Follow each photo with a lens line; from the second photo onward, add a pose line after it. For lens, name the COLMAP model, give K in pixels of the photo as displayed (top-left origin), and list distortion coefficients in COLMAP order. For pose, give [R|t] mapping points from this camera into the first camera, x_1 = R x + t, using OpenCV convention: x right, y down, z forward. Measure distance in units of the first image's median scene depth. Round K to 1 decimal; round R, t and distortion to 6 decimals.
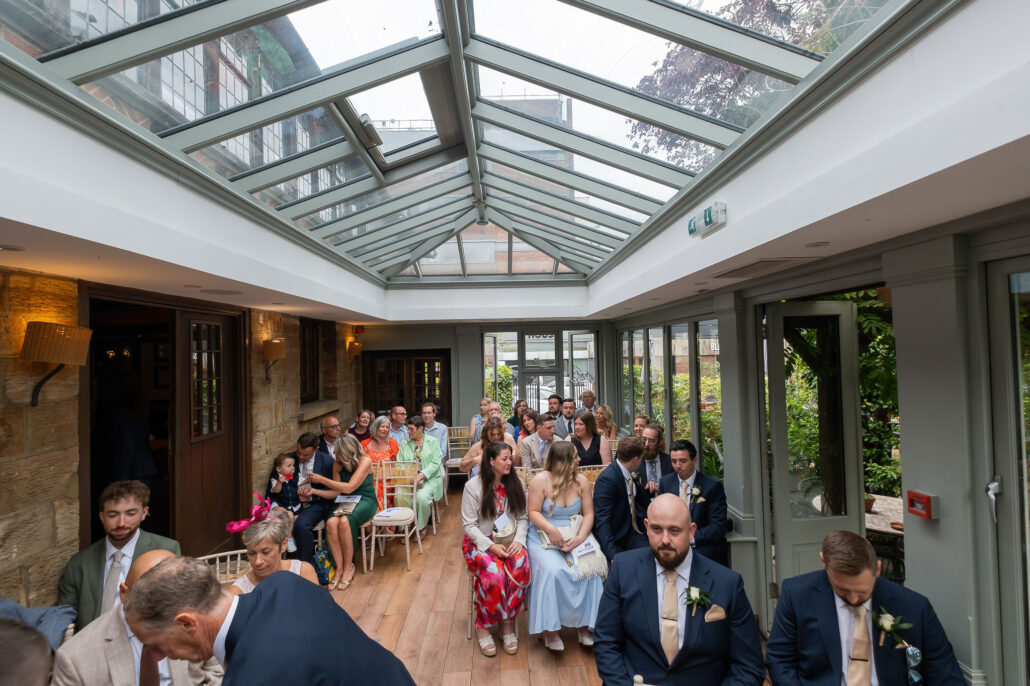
lens RADIAL K [[479.7, 0, 515.0], [0, 479.7, 343.0], [0, 0, 1]] dist [-0.001922, -0.001625]
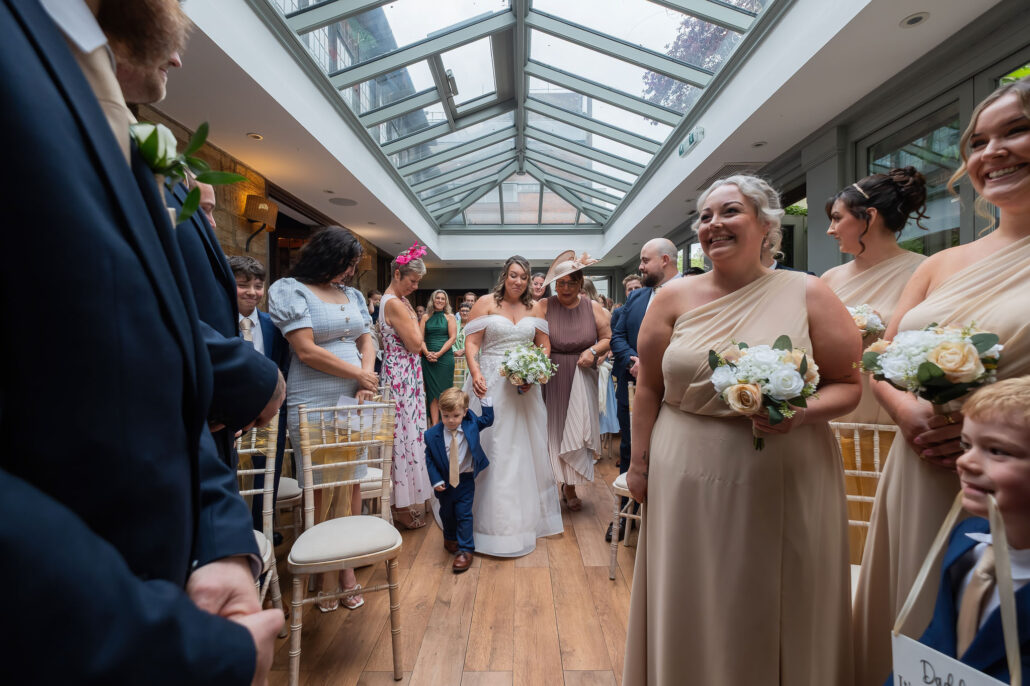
lens RADIAL K [[453.6, 0, 515.0], [0, 453.6, 343.0], [0, 0, 1]] dist [0.001501, -0.000229]
pose [[0.999115, 0.017232, -0.038364, -0.031172], [-0.016284, 0.999557, 0.024903, 0.171010], [0.038776, -0.024256, 0.998953, -0.205674]]
